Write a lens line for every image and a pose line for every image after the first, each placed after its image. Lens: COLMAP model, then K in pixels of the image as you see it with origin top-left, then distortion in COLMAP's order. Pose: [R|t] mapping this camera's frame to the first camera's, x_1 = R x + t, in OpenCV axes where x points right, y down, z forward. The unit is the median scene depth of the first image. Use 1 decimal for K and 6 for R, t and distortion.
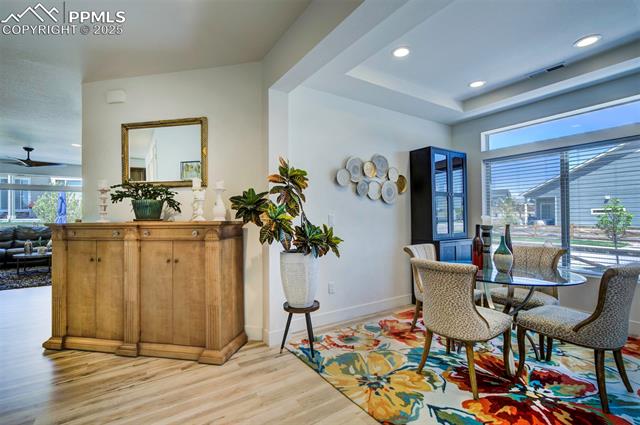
lens RADIAL K [[294.5, 0, 315.7], [0, 294.5, 215.4], [0, 0, 1]] dist [0.001411, 0.000423]
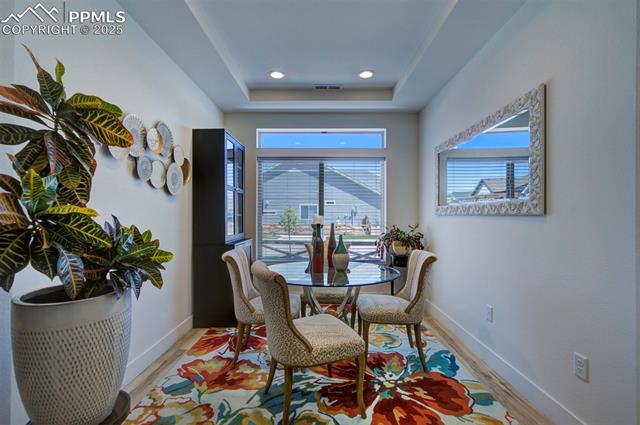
lens RADIAL K [[294.5, 0, 321.2], [0, 294.5, 217.5], [0, 0, 1]] dist [0.001411, 0.000423]
pose [[0.548076, 0.003810, 0.836420, -0.212705], [-0.011640, 0.999928, 0.003072, 0.007262], [-0.836348, -0.011420, 0.548080, 0.476060]]
